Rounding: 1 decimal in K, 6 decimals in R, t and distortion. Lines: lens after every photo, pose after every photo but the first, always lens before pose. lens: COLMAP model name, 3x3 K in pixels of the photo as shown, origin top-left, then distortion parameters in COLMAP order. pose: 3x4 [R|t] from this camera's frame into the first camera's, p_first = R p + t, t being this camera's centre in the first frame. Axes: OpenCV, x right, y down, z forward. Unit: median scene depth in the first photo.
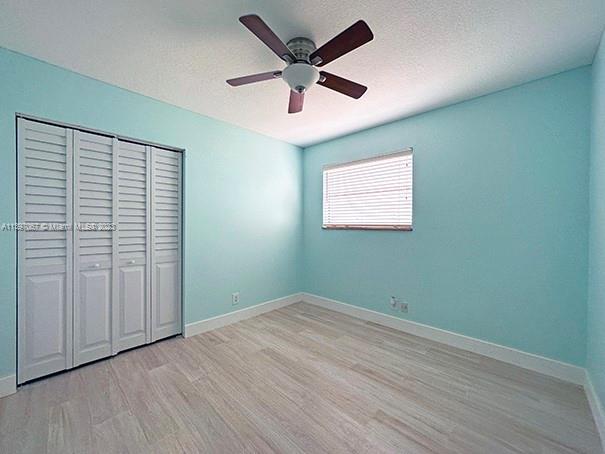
lens RADIAL K [[240.5, 0, 303.4], [0, 240.5, 226.7], [0, 0, 1]] dist [-0.003927, -0.000070]
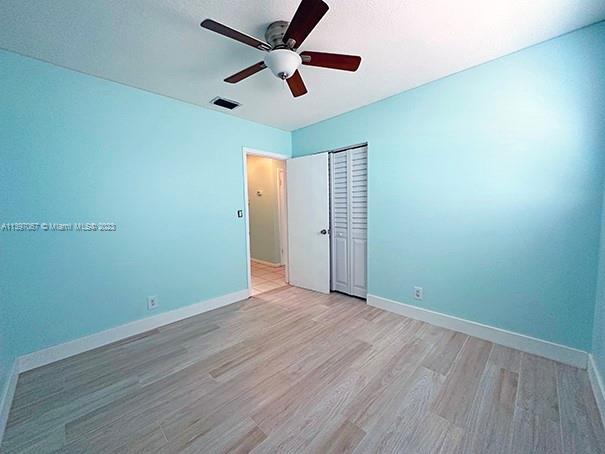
lens RADIAL K [[240.5, 0, 303.4], [0, 240.5, 226.7], [0, 0, 1]] dist [-0.003927, -0.000070]
pose [[-0.012037, 0.075225, -0.997094, 0.684587], [0.011143, 0.997114, 0.075092, -0.012024], [0.999865, -0.010207, -0.012841, 0.721738]]
